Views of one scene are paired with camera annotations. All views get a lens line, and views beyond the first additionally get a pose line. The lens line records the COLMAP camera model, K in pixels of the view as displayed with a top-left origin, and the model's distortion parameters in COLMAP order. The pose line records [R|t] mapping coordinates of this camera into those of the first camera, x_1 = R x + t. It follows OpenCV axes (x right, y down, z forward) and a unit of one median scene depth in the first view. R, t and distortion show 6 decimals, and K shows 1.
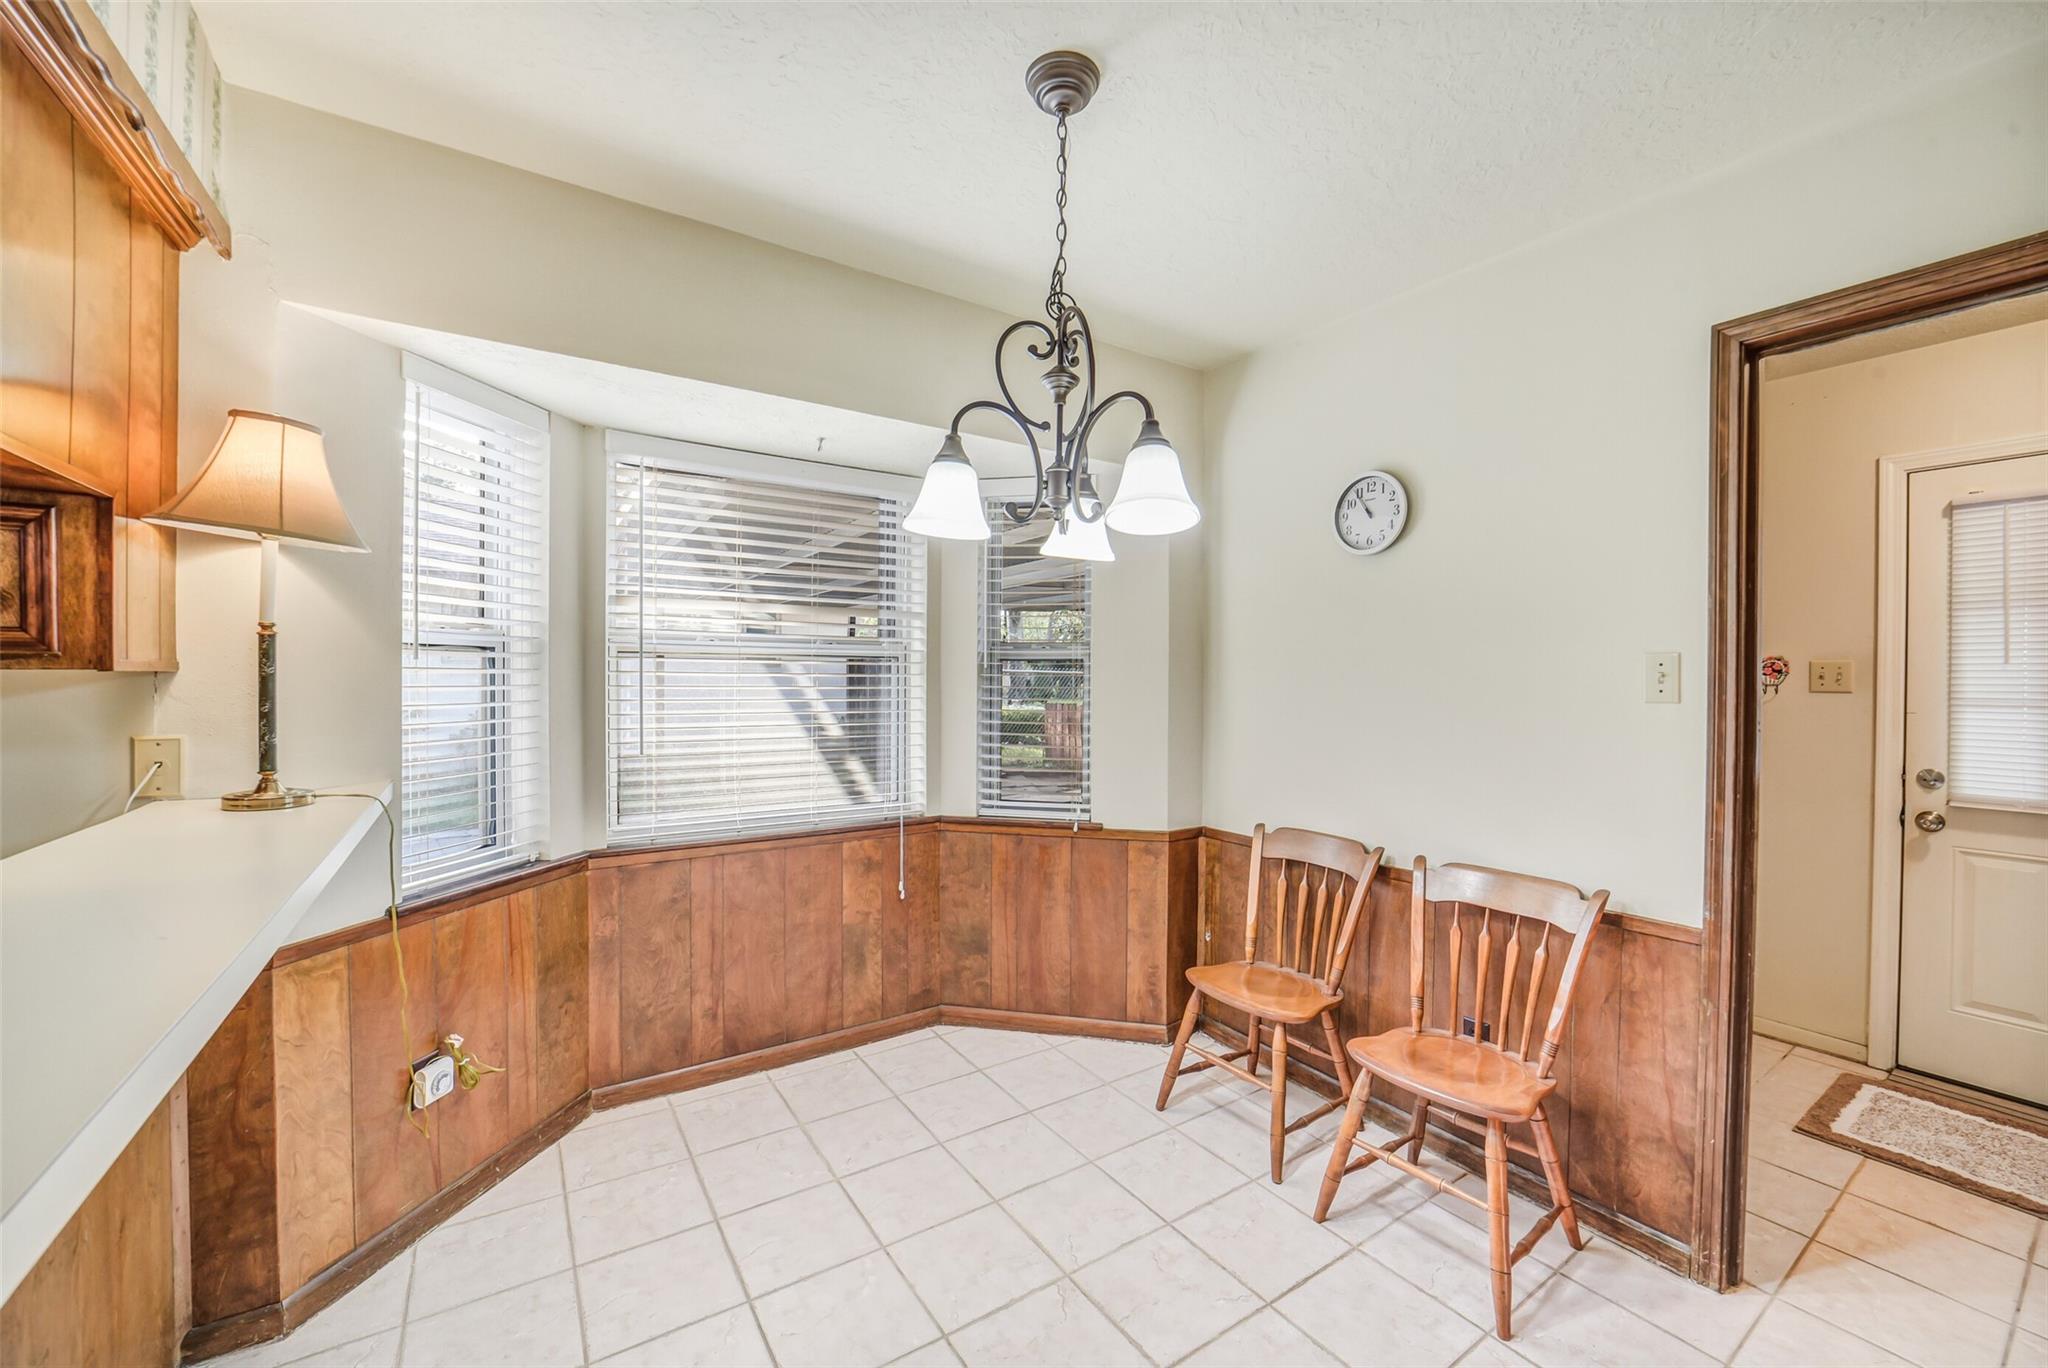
lens RADIAL K [[802.6, 0, 1036.8], [0, 802.6, 688.4], [0, 0, 1]] dist [-0.024990, 0.004652]
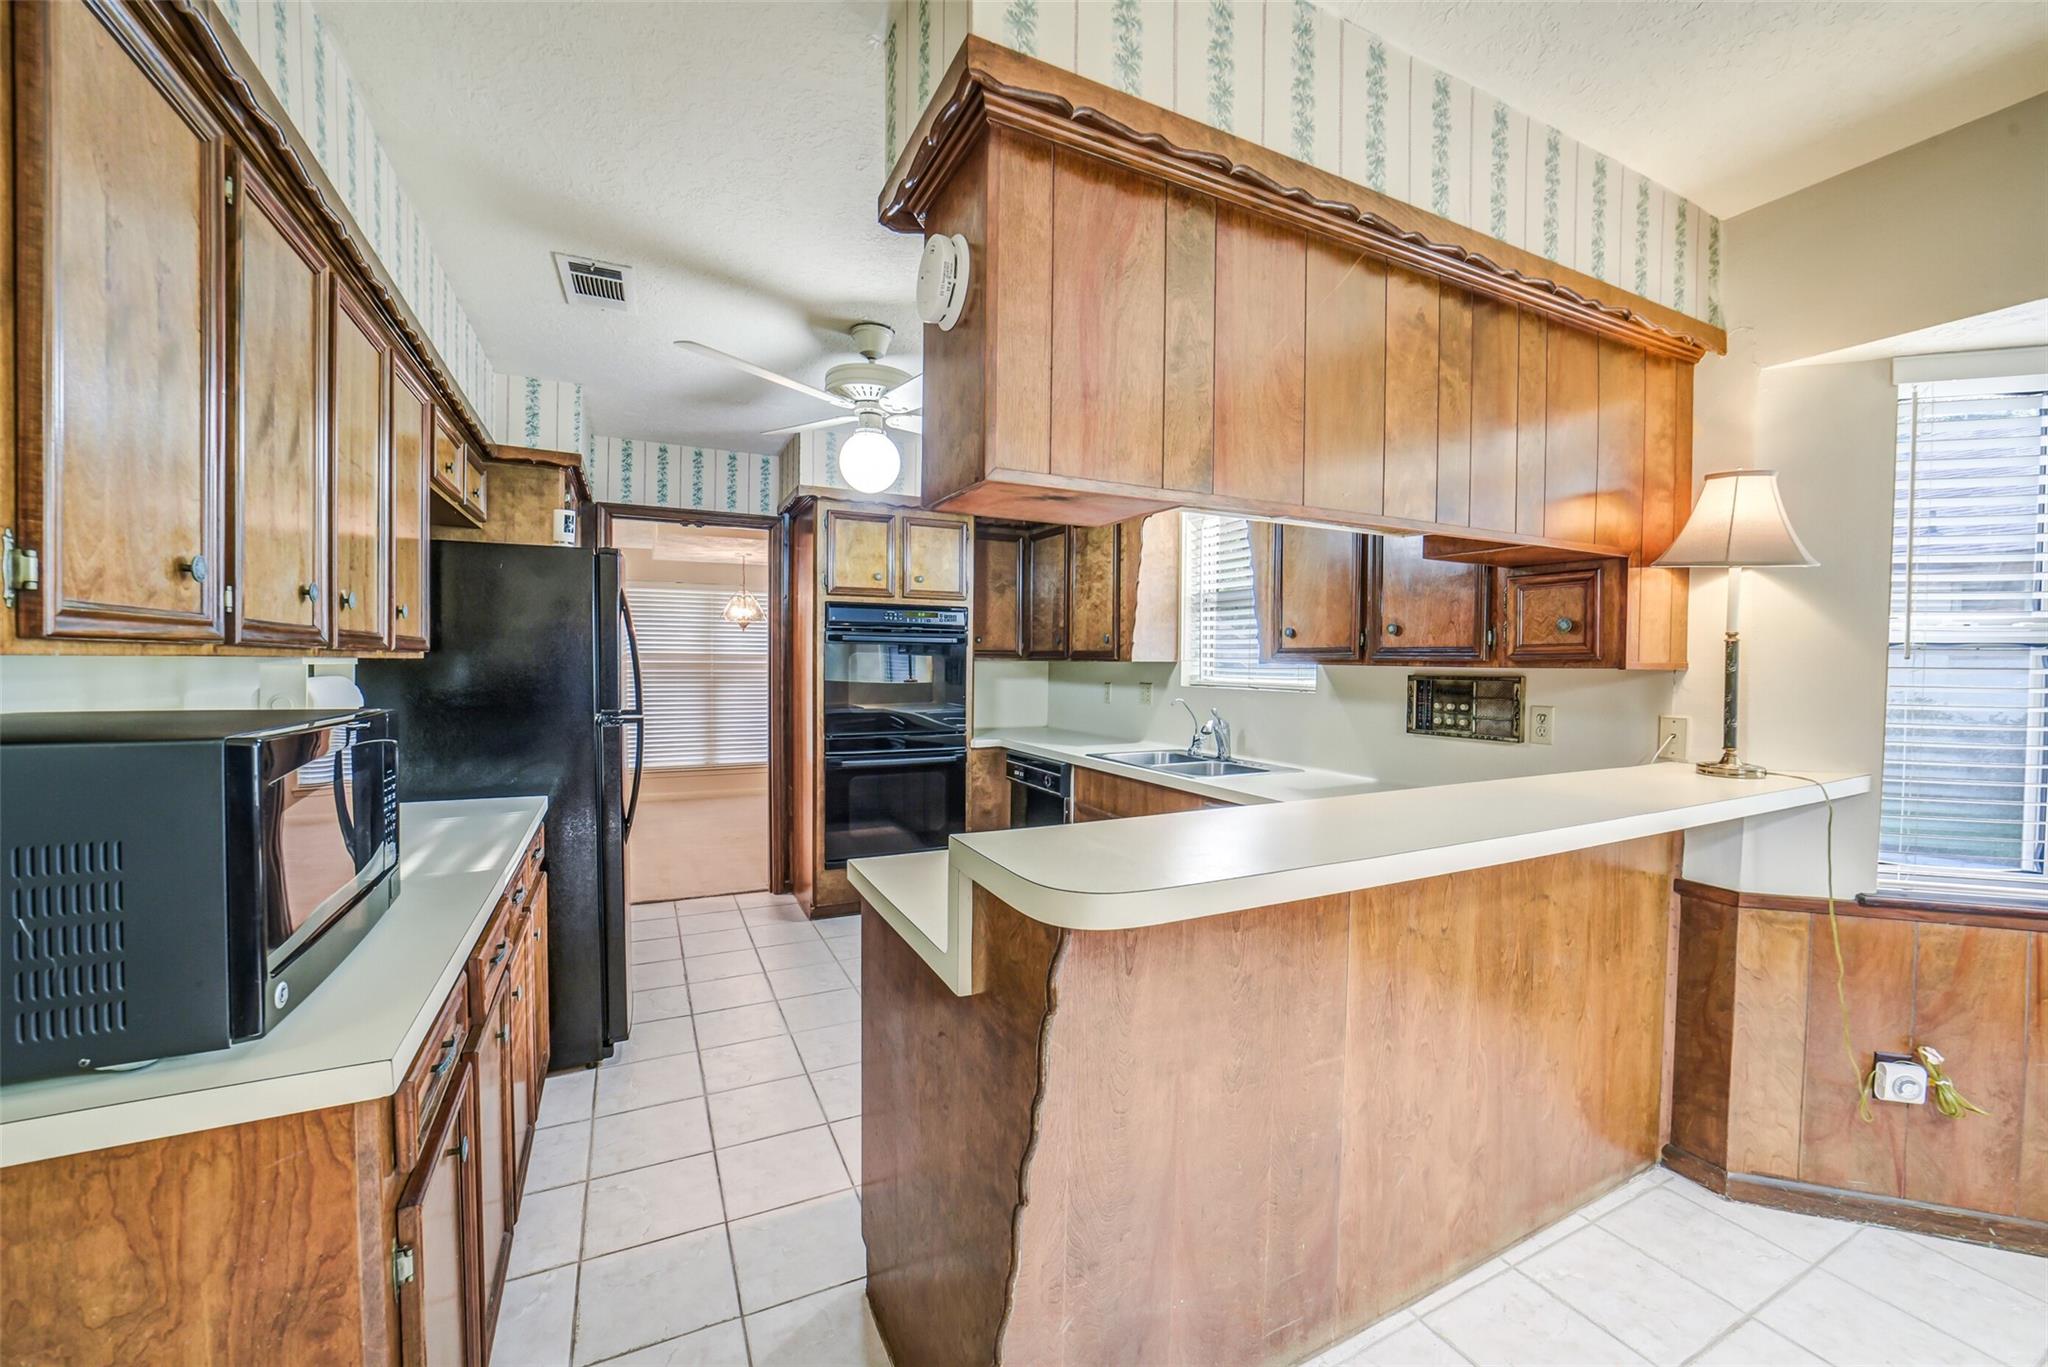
lens RADIAL K [[802.6, 0, 1028.2], [0, 802.6, 684.8], [0, 0, 1]] dist [-0.024990, 0.004652]
pose [[-0.140302, 0.023368, -0.989833, 0.359832], [-0.021789, 0.999406, 0.026683, -0.005631], [0.989869, 0.025311, -0.139709, 0.036244]]
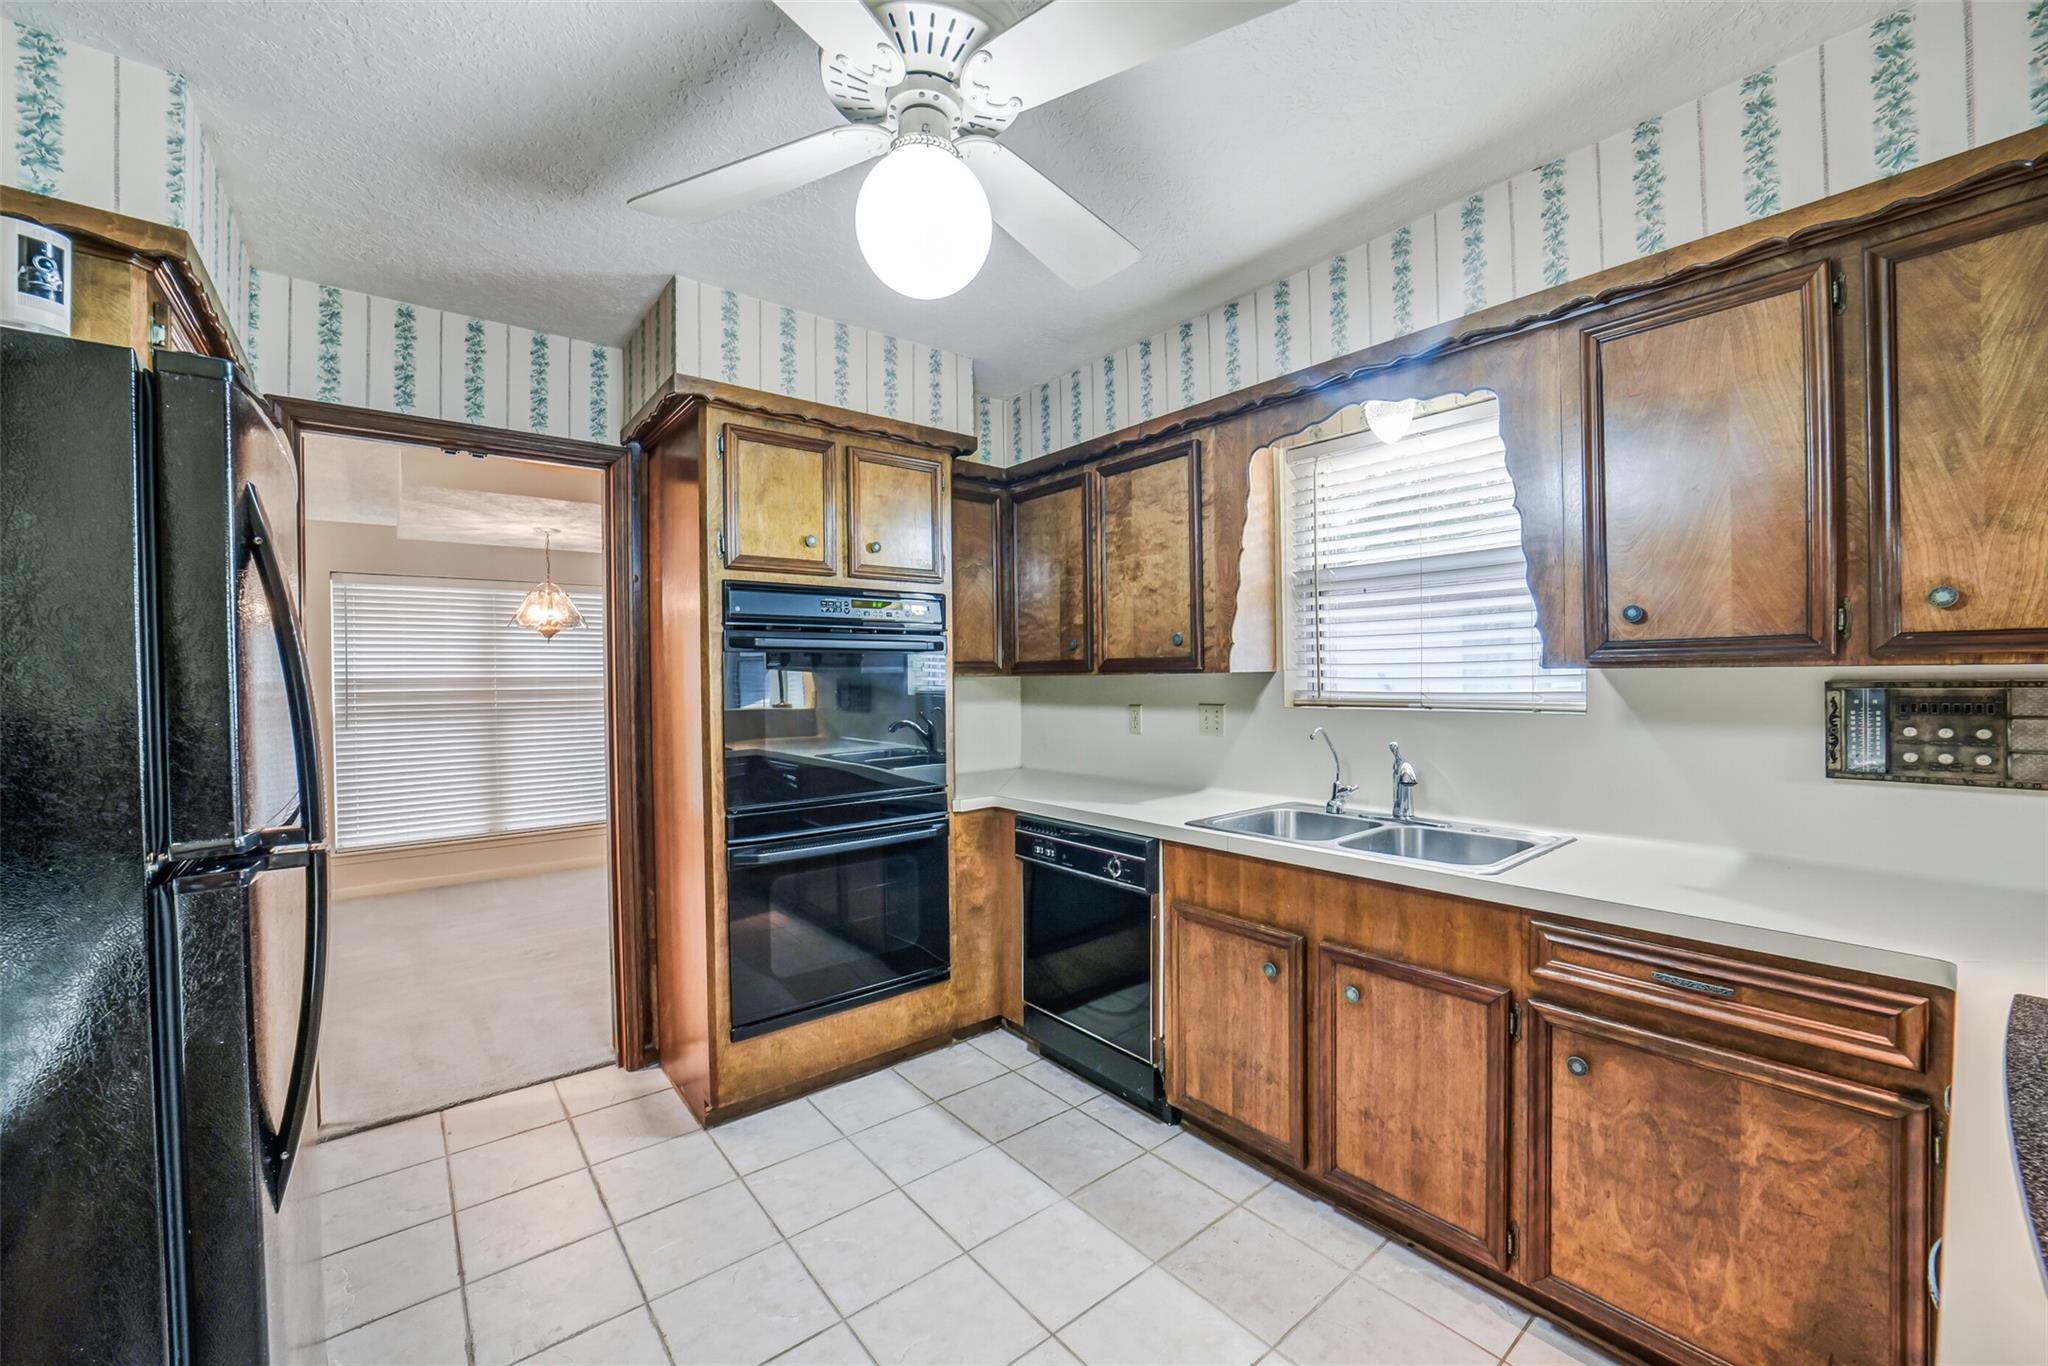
lens RADIAL K [[802.6, 0, 1025.8], [0, 802.6, 683.9], [0, 0, 1]] dist [-0.024990, 0.004652]
pose [[0.078091, 0.002839, -0.996942, -0.432036], [0.001721, 0.999994, 0.002982, -0.000827], [0.996945, -0.001949, 0.078086, -0.443987]]
